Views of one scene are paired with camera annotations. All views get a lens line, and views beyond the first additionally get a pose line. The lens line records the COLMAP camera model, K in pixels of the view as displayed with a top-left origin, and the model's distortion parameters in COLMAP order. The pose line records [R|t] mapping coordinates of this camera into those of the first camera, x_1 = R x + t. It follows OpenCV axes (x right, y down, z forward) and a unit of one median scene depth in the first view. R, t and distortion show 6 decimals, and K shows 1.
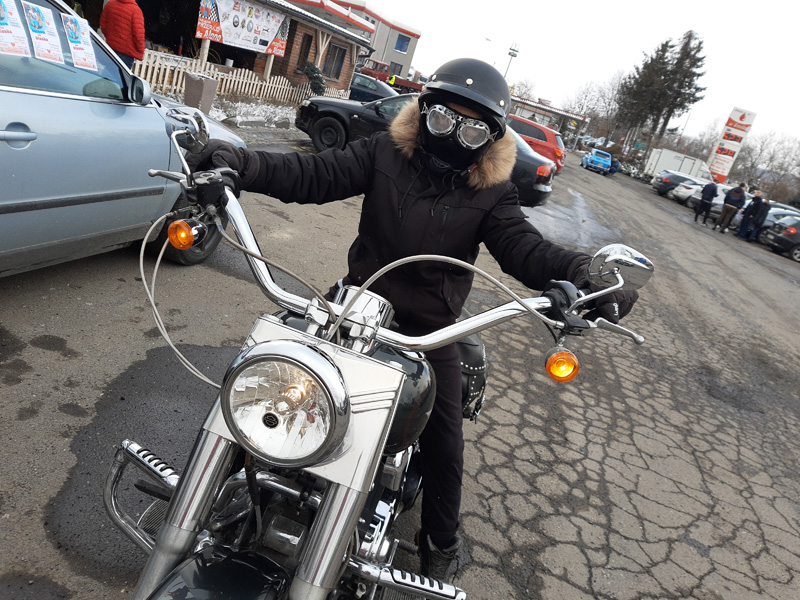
lens RADIAL K [[617.0, 0, 400.0], [0, 617.0, 300.0], [0, 0, 1]] dist [0.006802, -0.000645]
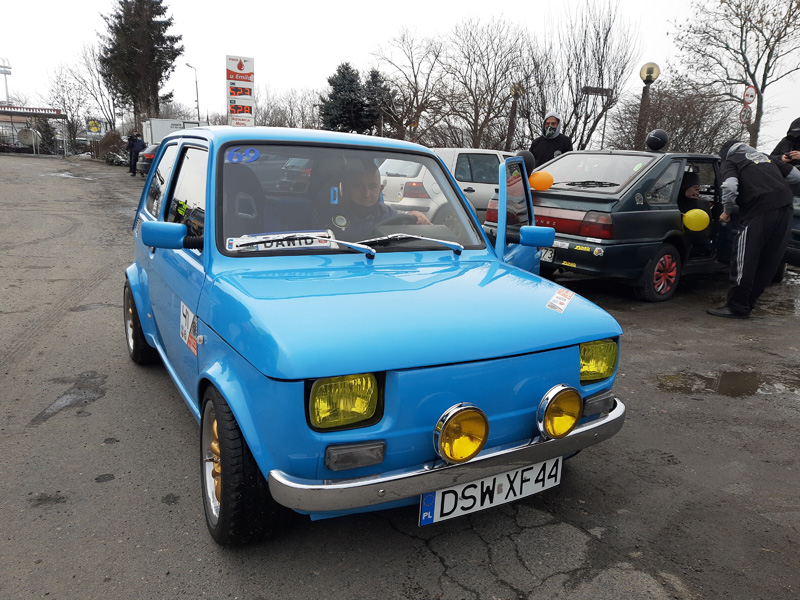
lens RADIAL K [[617.0, 0, 400.0], [0, 617.0, 300.0], [0, 0, 1]] dist [0.006802, -0.000645]
pose [[0.754649, -0.388533, 0.528723, 0.144892], [0.386208, 0.914472, 0.120765, -0.018964], [-0.530424, 0.113062, 0.840159, 0.206292]]
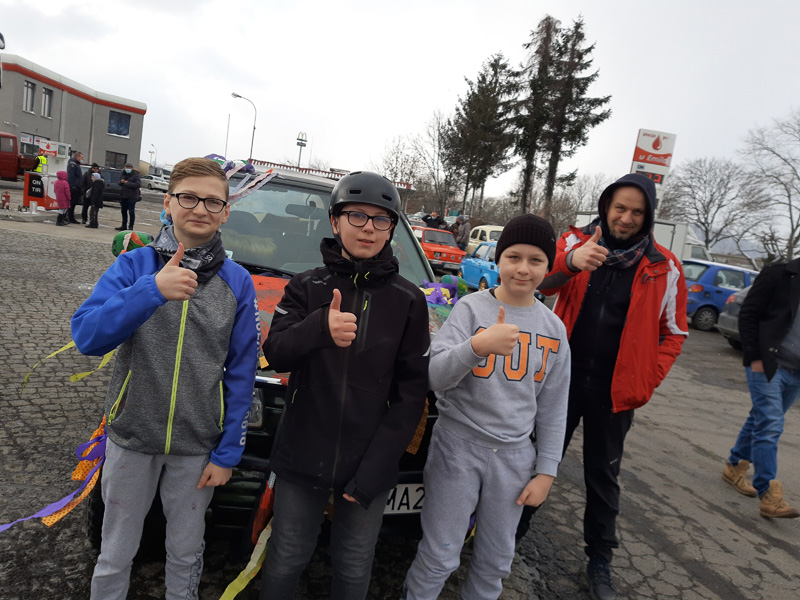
lens RADIAL K [[617.0, 0, 400.0], [0, 617.0, 300.0], [0, 0, 1]] dist [0.006802, -0.000645]
pose [[0.943032, -0.191269, 0.272227, 0.118088], [0.227475, 0.967772, -0.108041, -0.136894], [-0.242788, 0.163811, 0.956148, 0.500294]]
